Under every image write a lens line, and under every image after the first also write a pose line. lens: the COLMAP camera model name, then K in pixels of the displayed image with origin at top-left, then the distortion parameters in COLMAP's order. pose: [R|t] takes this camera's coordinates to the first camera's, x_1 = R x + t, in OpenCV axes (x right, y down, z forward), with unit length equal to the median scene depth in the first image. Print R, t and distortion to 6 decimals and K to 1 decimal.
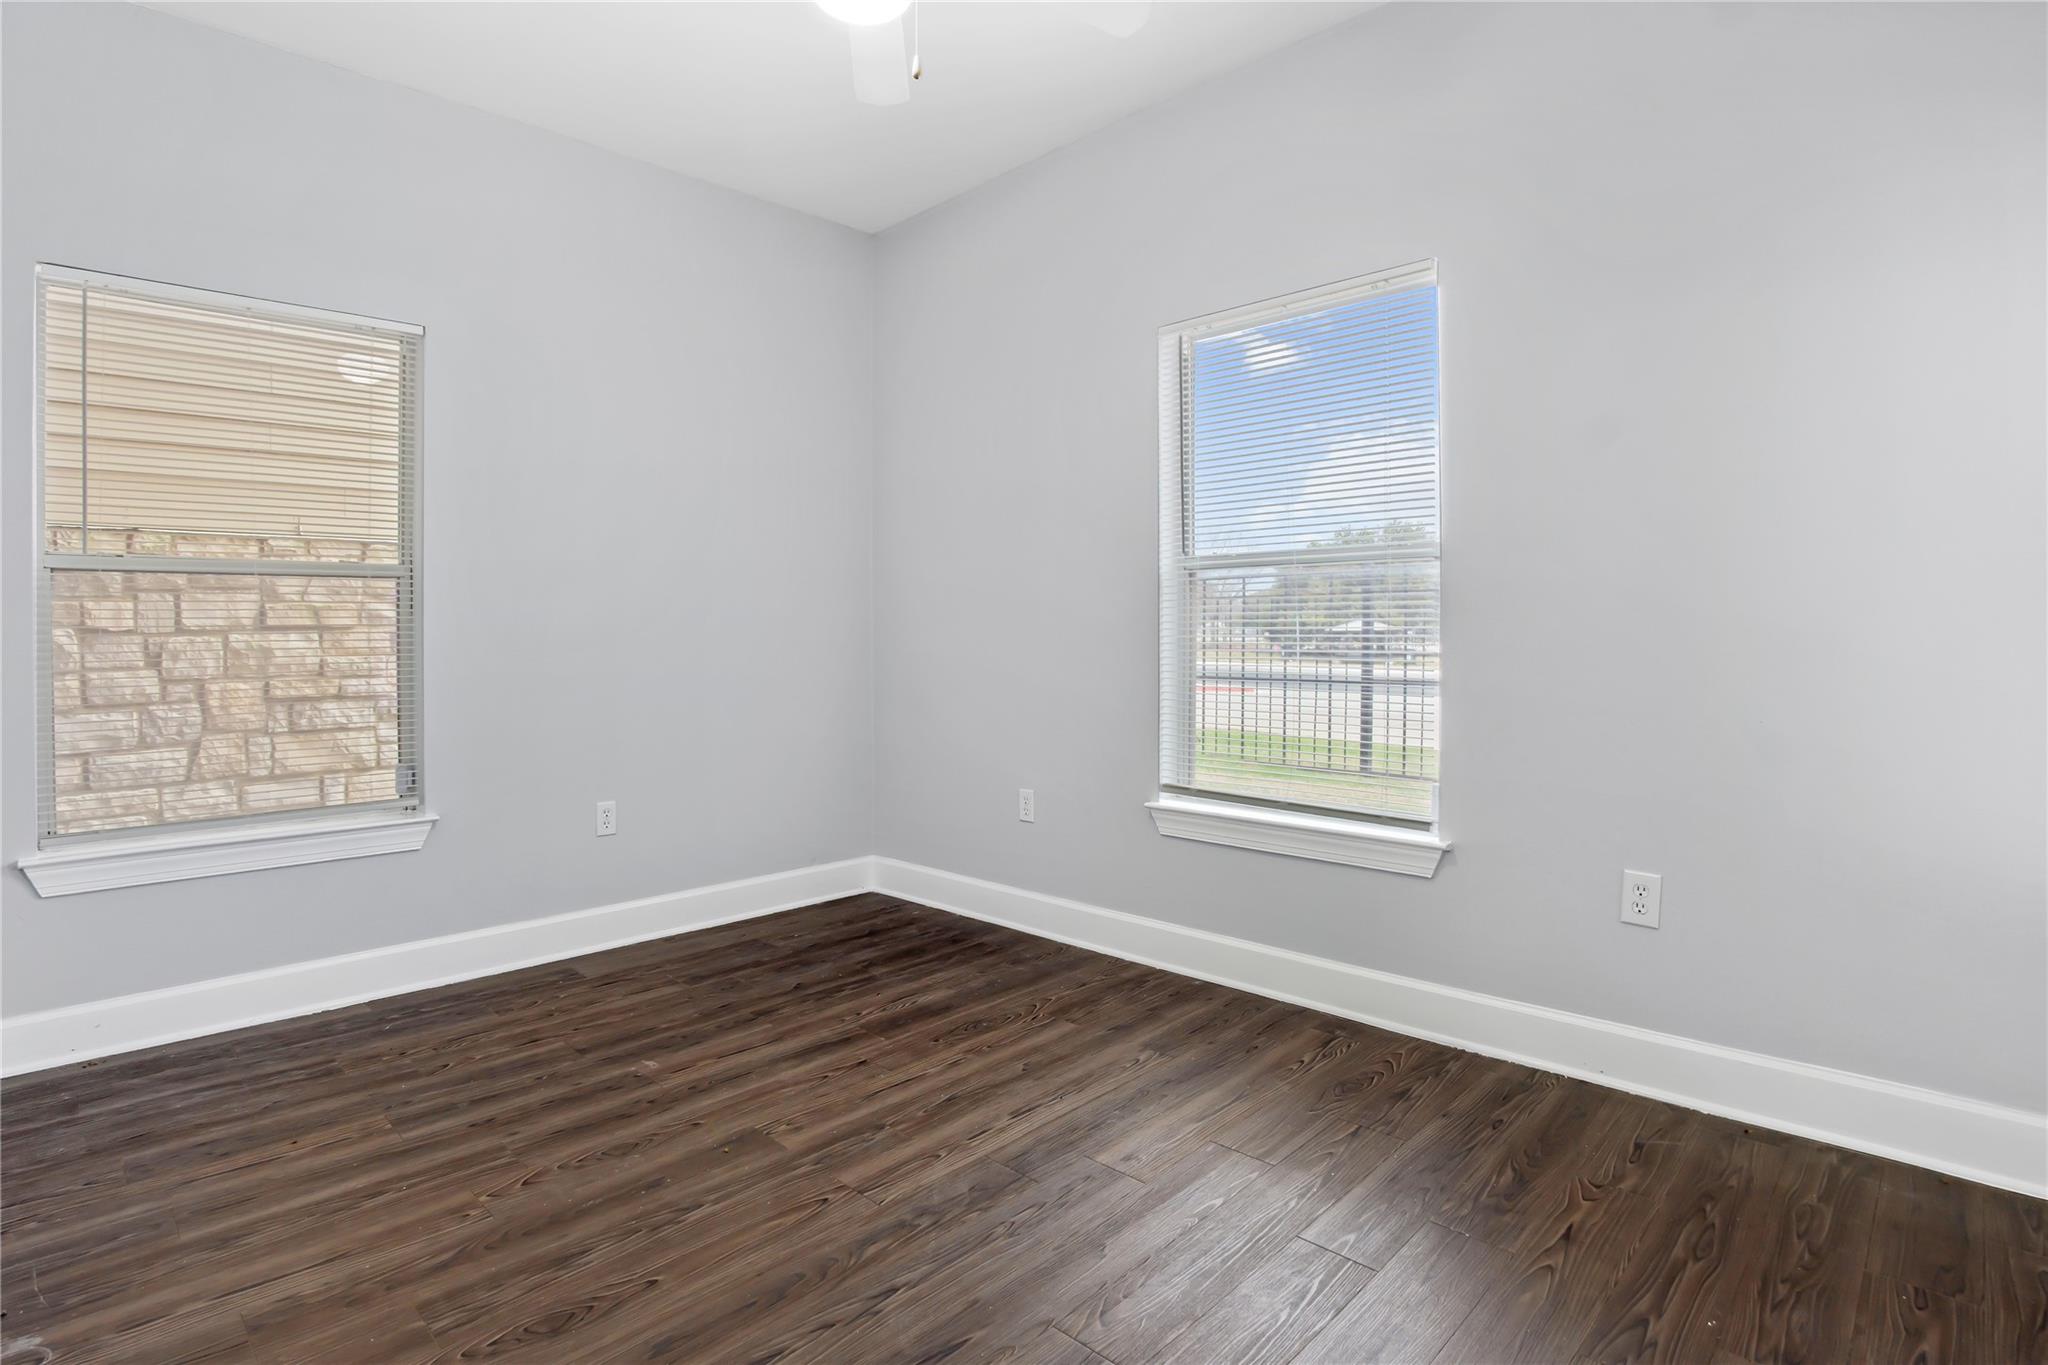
lens RADIAL K [[1016.1, 0, 1023.8], [0, 1016.1, 633.6], [0, 0, 1]] dist [-0.072033, 0.021255]
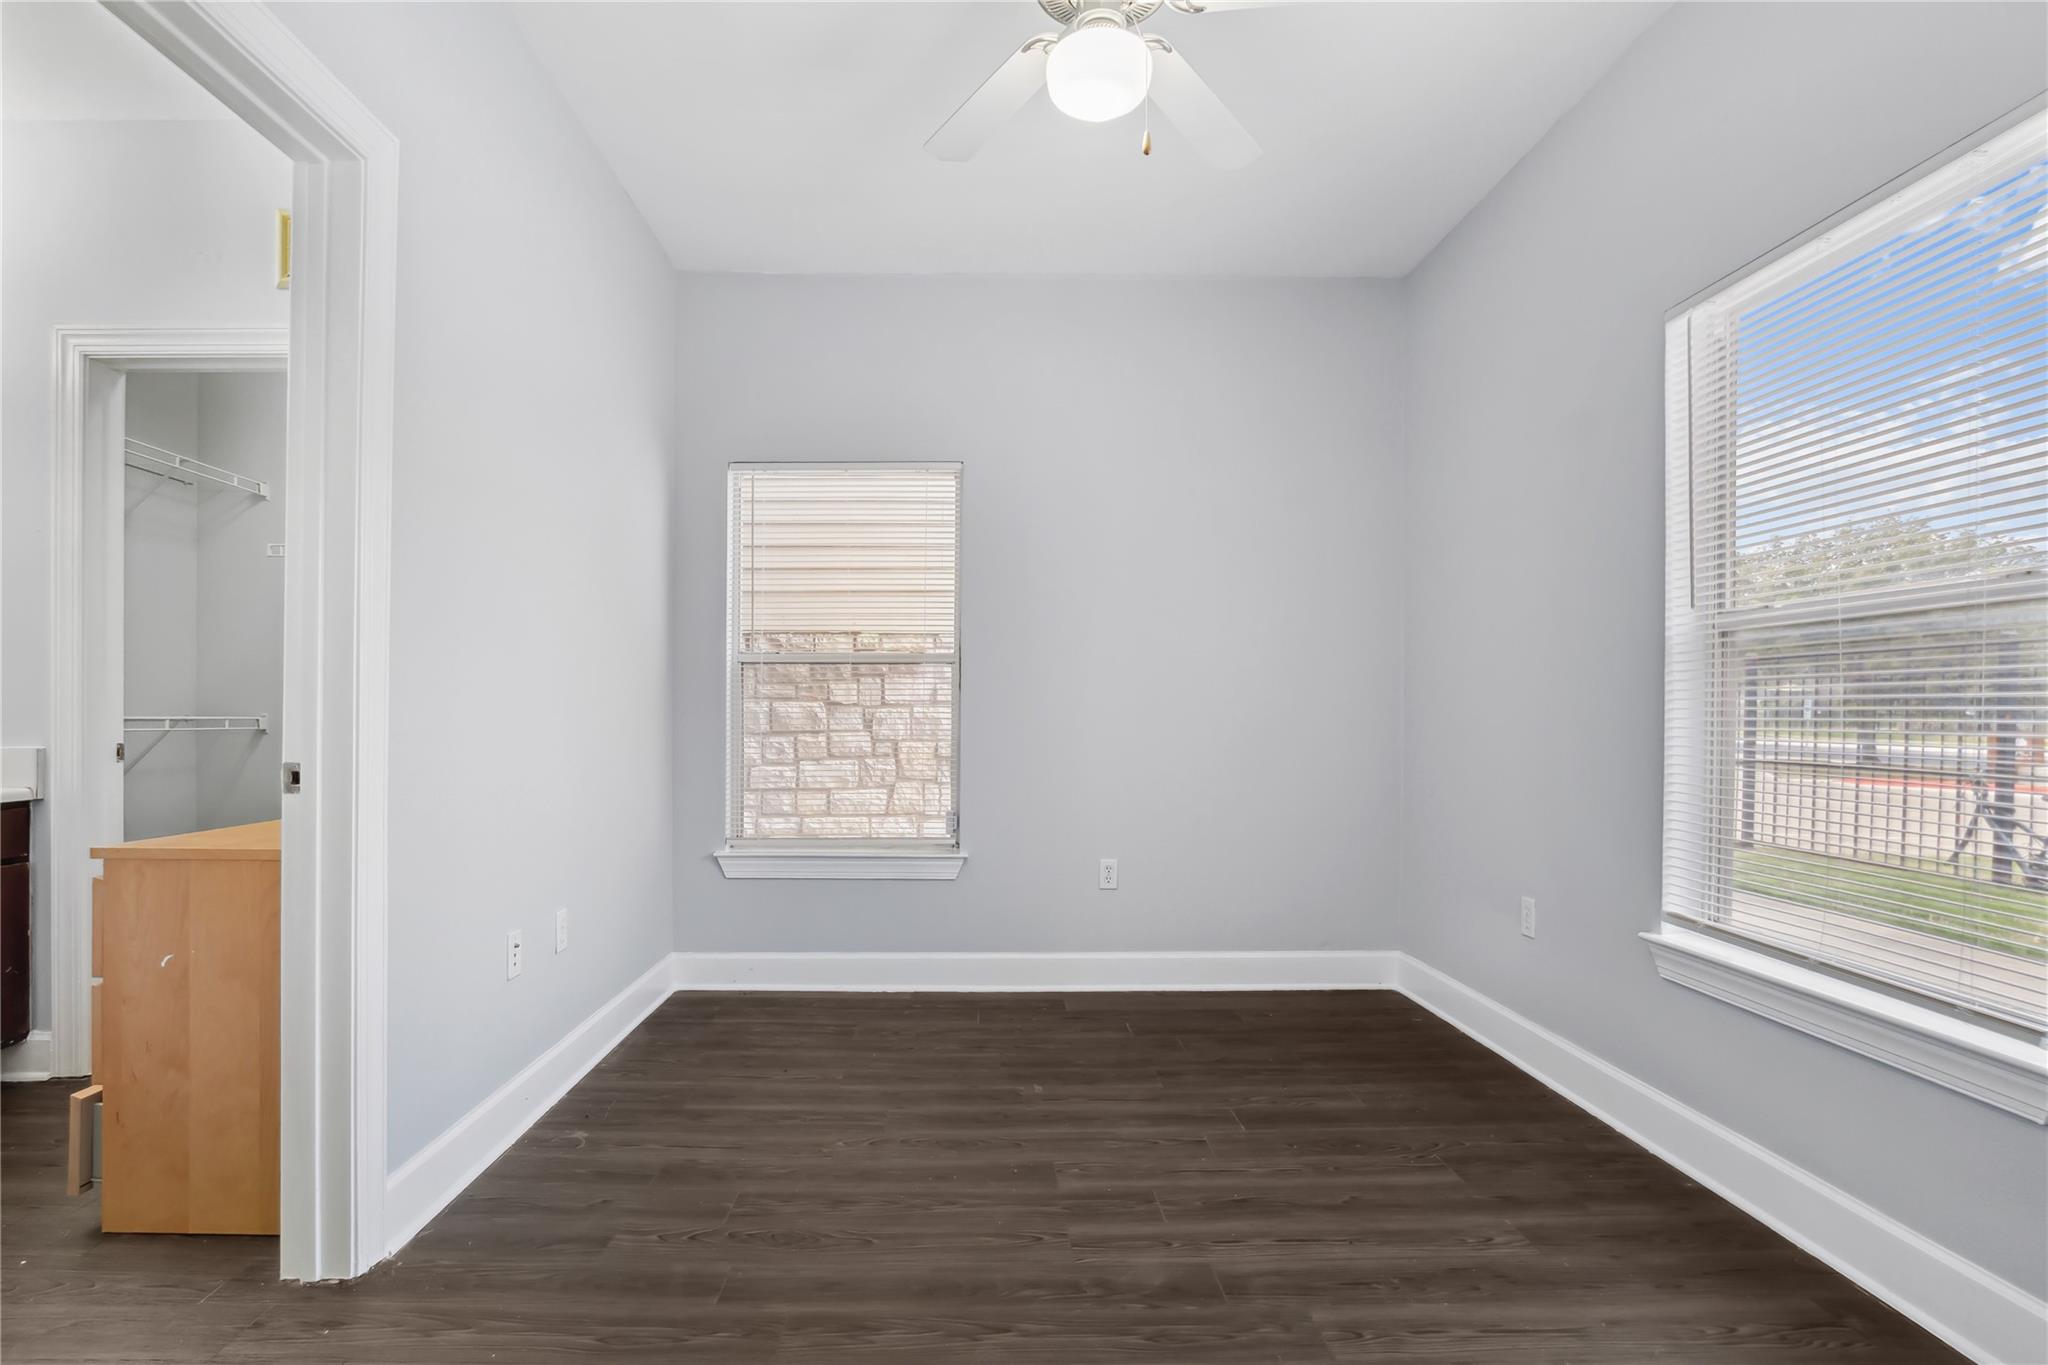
lens RADIAL K [[1018.7, 0, 996.1], [0, 1018.7, 705.7], [0, 0, 1]] dist [-0.025635, 0.000703]
pose [[0.712216, 0.005279, -0.701940, 0.268149], [-0.007569, 0.999971, -0.000160, -0.001719], [0.701919, 0.005427, 0.712236, 0.094803]]
